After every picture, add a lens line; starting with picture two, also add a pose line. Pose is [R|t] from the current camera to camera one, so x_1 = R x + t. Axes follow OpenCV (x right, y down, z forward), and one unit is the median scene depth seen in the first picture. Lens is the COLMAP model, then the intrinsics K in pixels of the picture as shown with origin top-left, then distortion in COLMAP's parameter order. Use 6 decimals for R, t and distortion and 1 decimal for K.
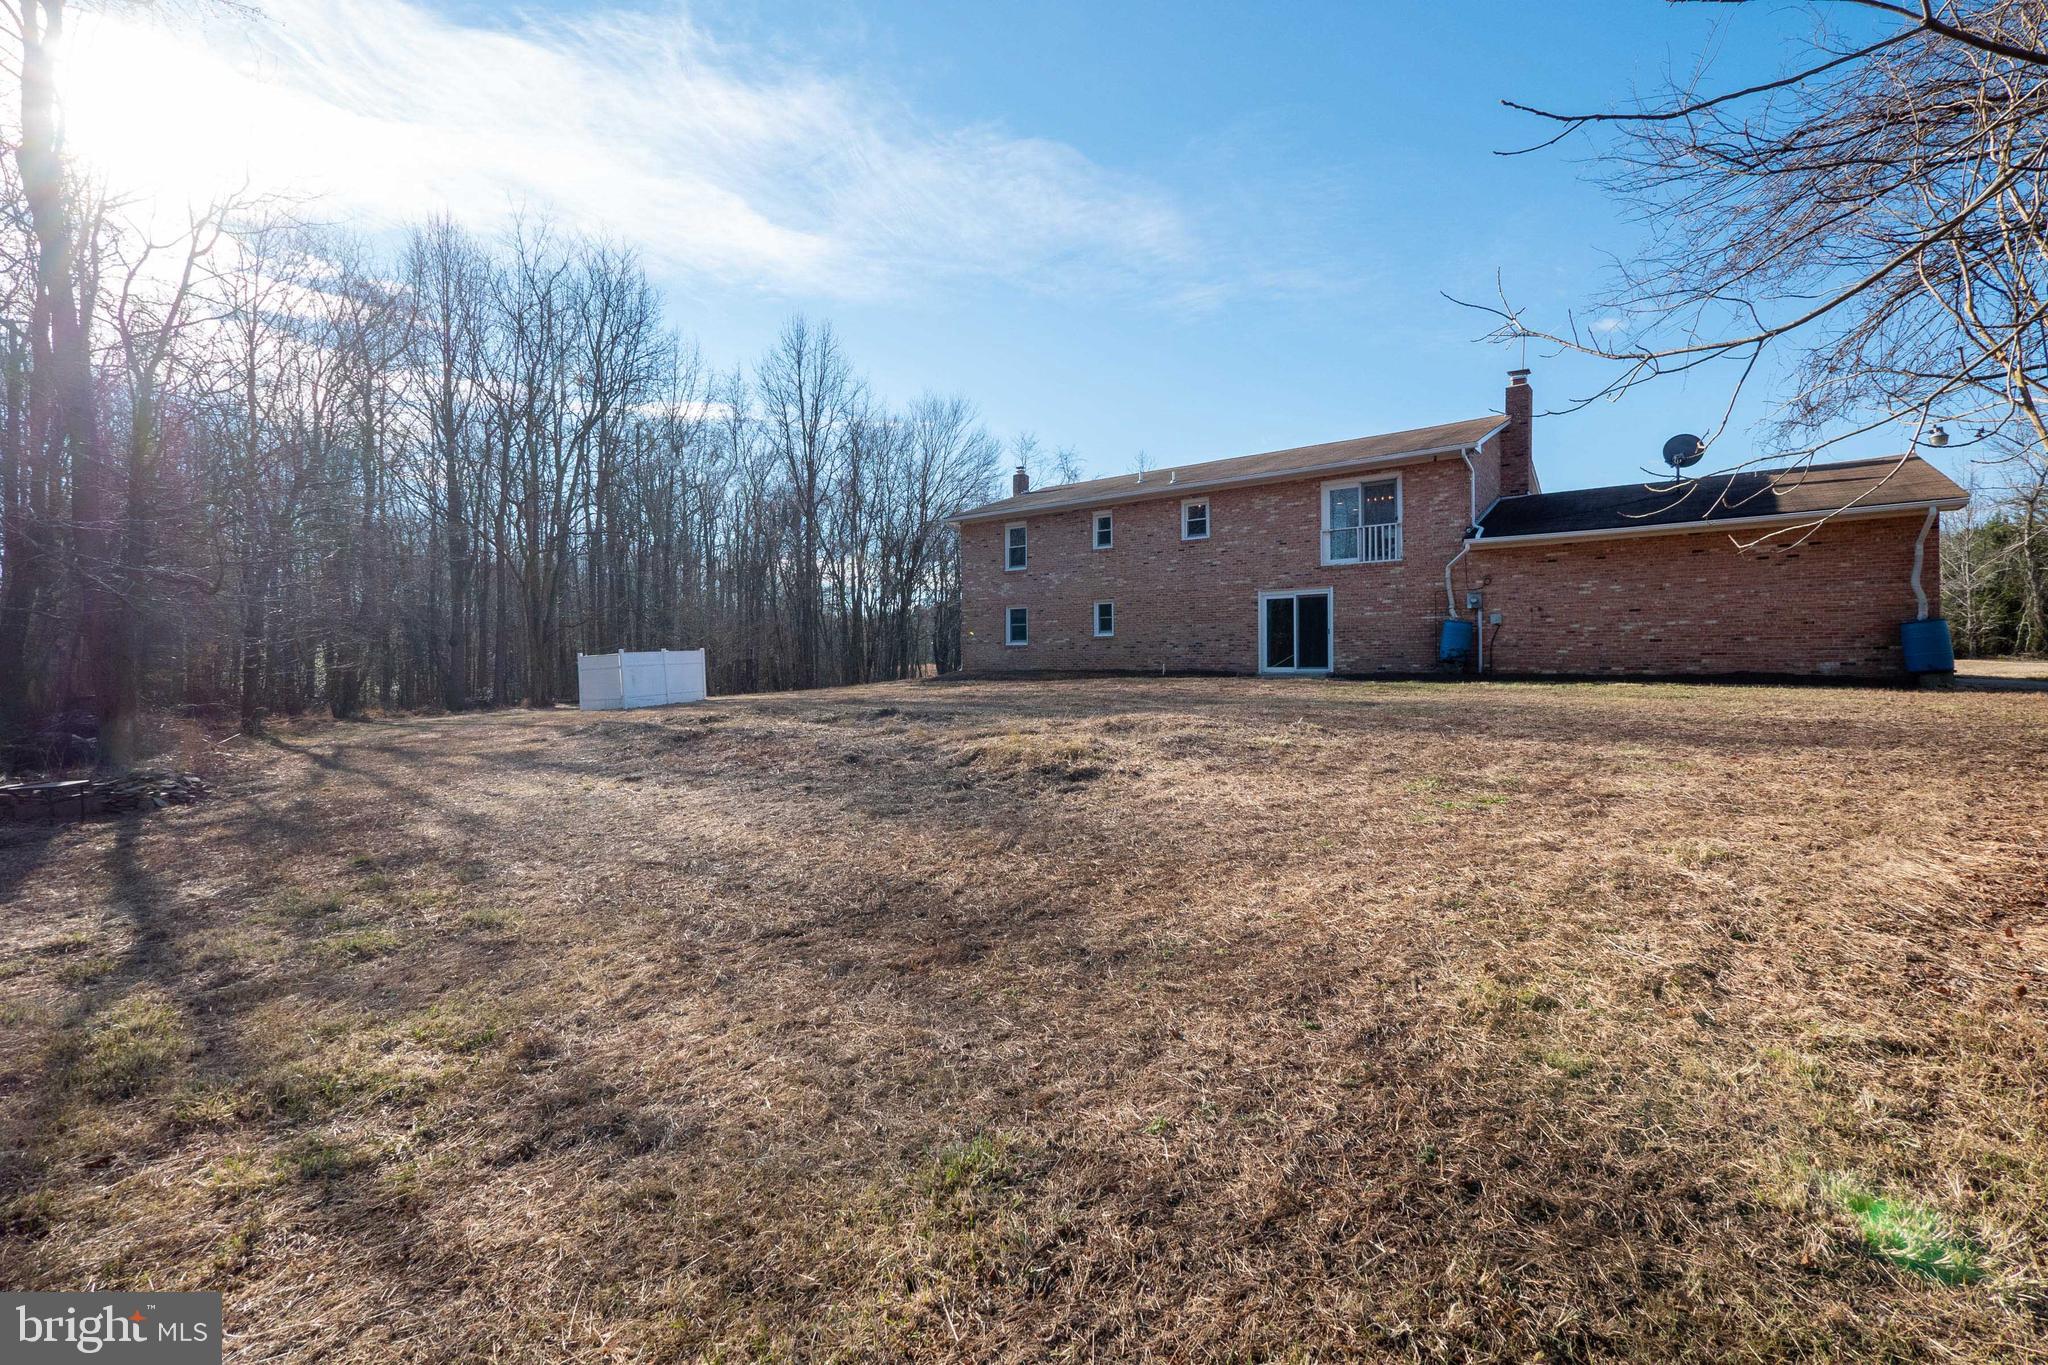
lens RADIAL K [[862.7, 0, 1018.4], [0, 862.7, 679.9], [0, 0, 1]] dist [-0.003008, 0.000134]
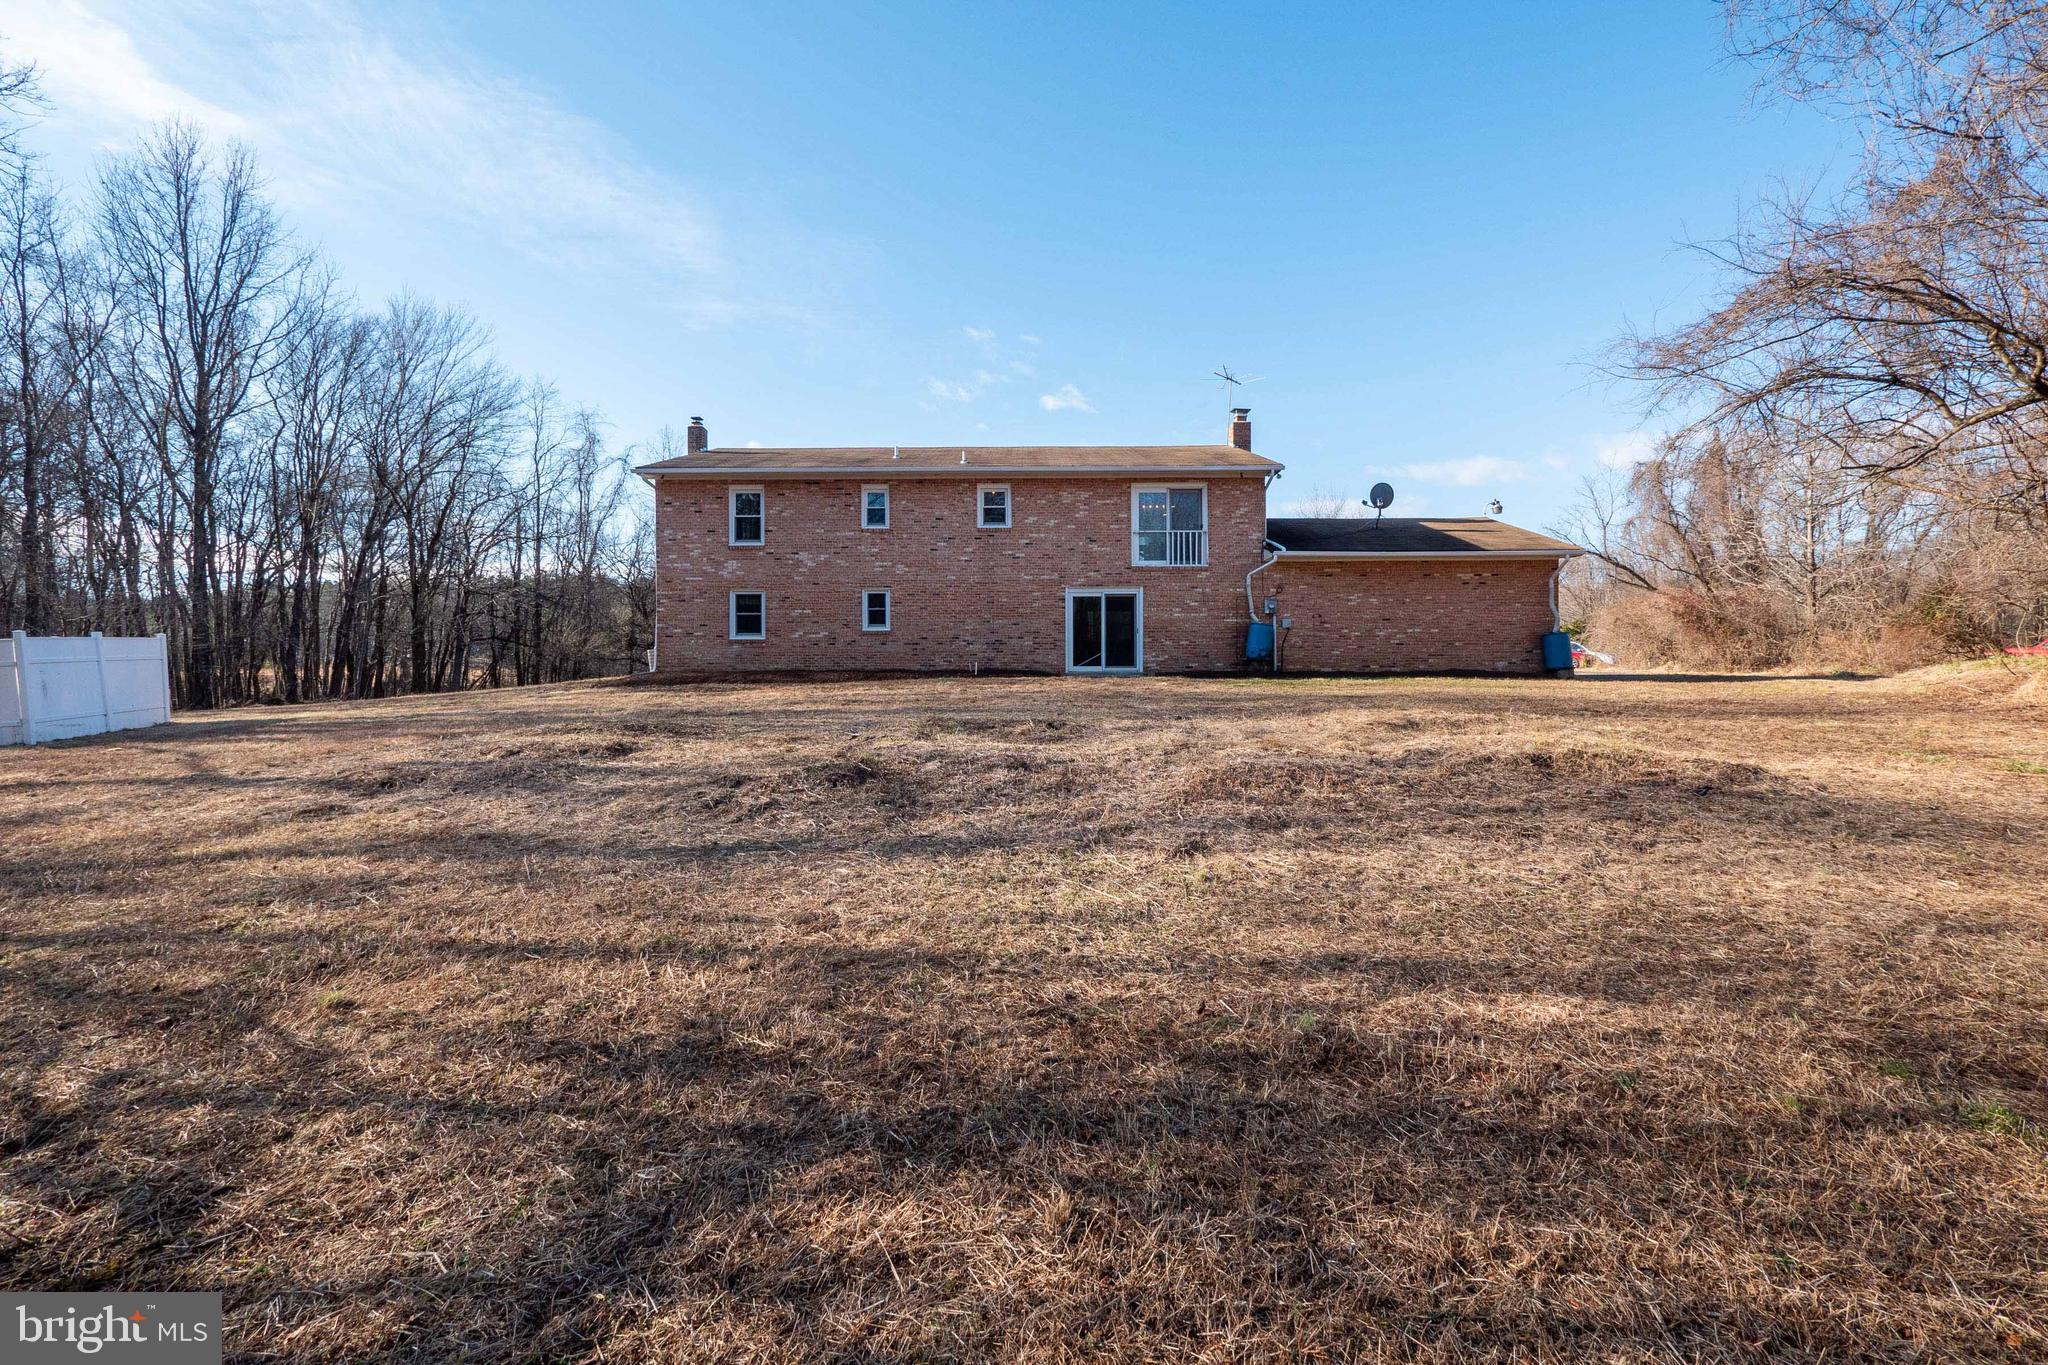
lens RADIAL K [[862.7, 0, 1018.4], [0, 862.7, 679.9], [0, 0, 1]] dist [-0.003008, 0.000134]
pose [[0.793864, -0.009095, 0.608028, -0.364108], [0.010609, 0.999943, 0.001106, -0.000879], [-0.608003, 0.005573, 0.793915, 0.269660]]
